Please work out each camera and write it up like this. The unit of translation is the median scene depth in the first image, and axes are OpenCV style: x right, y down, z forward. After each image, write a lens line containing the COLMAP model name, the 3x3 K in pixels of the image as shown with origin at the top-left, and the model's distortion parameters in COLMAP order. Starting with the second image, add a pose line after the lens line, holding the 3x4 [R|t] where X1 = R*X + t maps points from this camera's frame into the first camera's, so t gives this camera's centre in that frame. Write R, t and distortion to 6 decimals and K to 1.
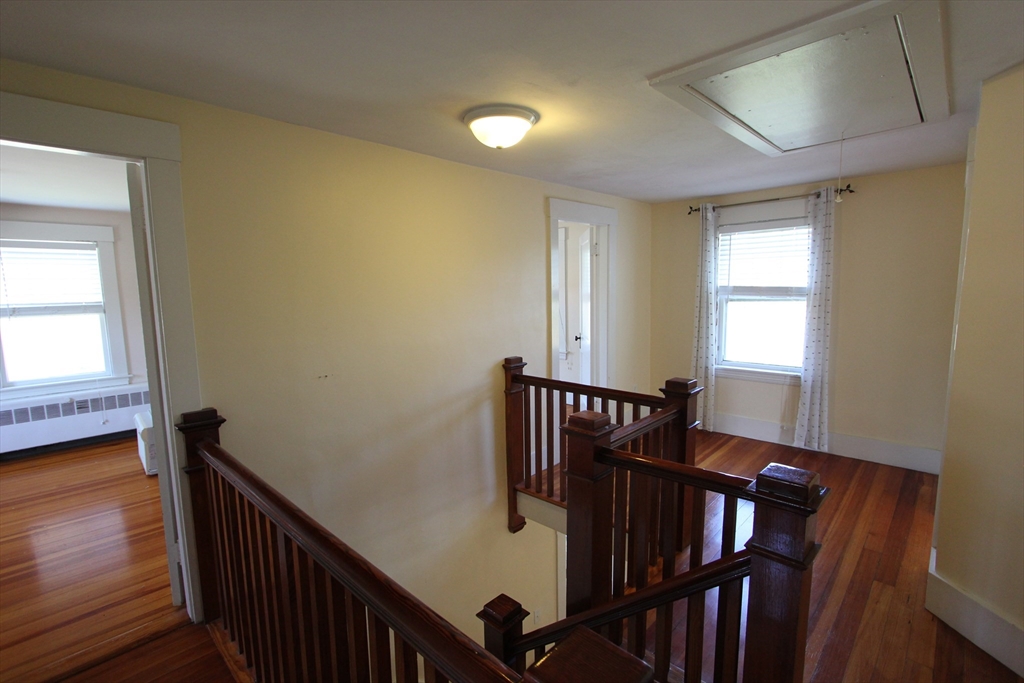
lens RADIAL K [[473.1, 0, 511.1], [0, 473.1, 343.6], [0, 0, 1]] dist [-0.014720, 0.001118]
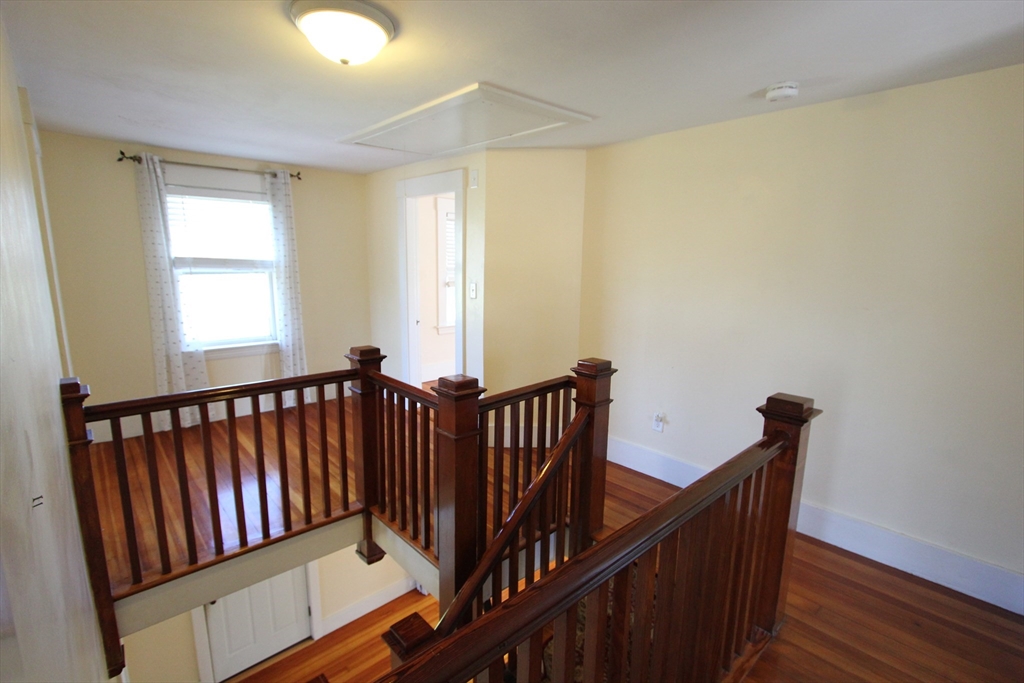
lens RADIAL K [[473.1, 0, 511.1], [0, 473.1, 343.6], [0, 0, 1]] dist [-0.014720, 0.001118]
pose [[0.062036, -0.153952, 0.986129, -0.440464], [0.102113, 0.983826, 0.147169, -0.036149], [-0.992837, 0.091567, 0.076753, 0.401801]]
